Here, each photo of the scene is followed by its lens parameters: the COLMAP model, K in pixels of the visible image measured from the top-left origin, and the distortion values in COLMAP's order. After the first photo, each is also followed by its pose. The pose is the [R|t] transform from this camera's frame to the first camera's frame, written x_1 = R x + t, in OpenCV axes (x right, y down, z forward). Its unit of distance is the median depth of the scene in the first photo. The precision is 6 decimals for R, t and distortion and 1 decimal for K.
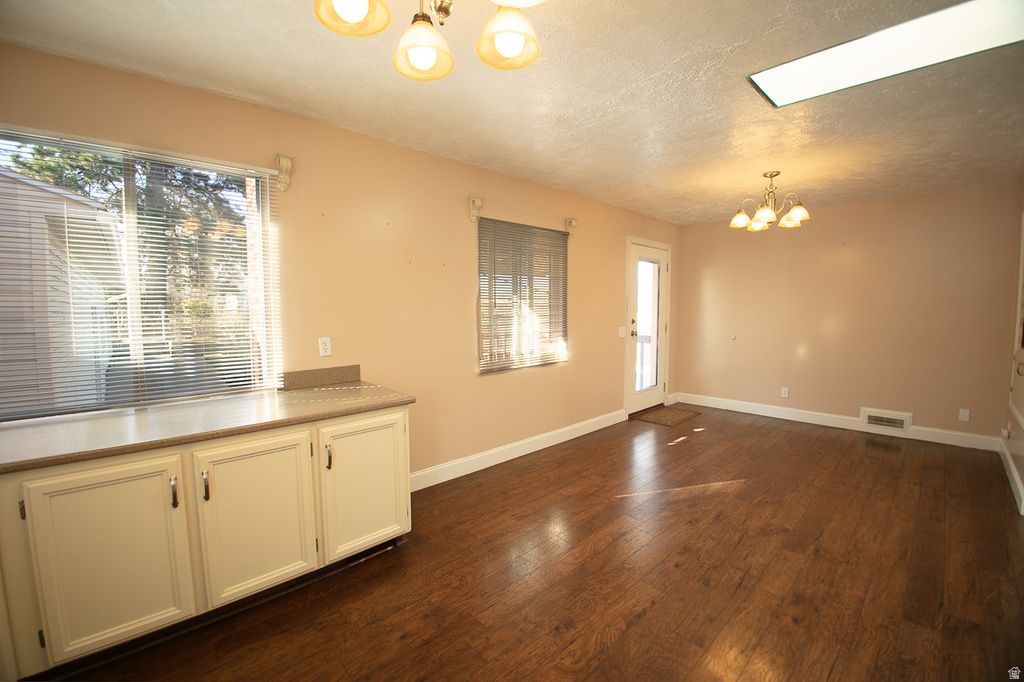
lens RADIAL K [[415.4, 0, 509.4], [0, 415.4, 343.1], [0, 0, 1]] dist [-0.026108, -0.000763]
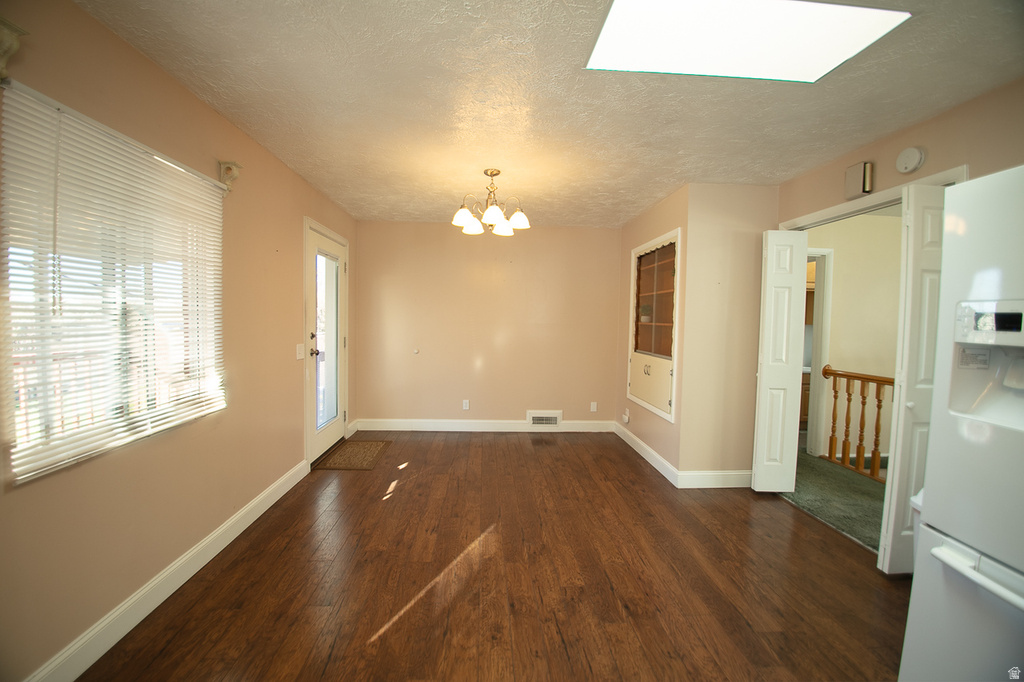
lens RADIAL K [[415.4, 0, 494.5], [0, 415.4, 337.8], [0, 0, 1]] dist [-0.026108, -0.000763]
pose [[0.668733, -0.018671, 0.743268, -0.038938], [0.042945, 0.998986, -0.013544, -0.036574], [-0.742261, 0.040977, 0.668857, 0.398781]]
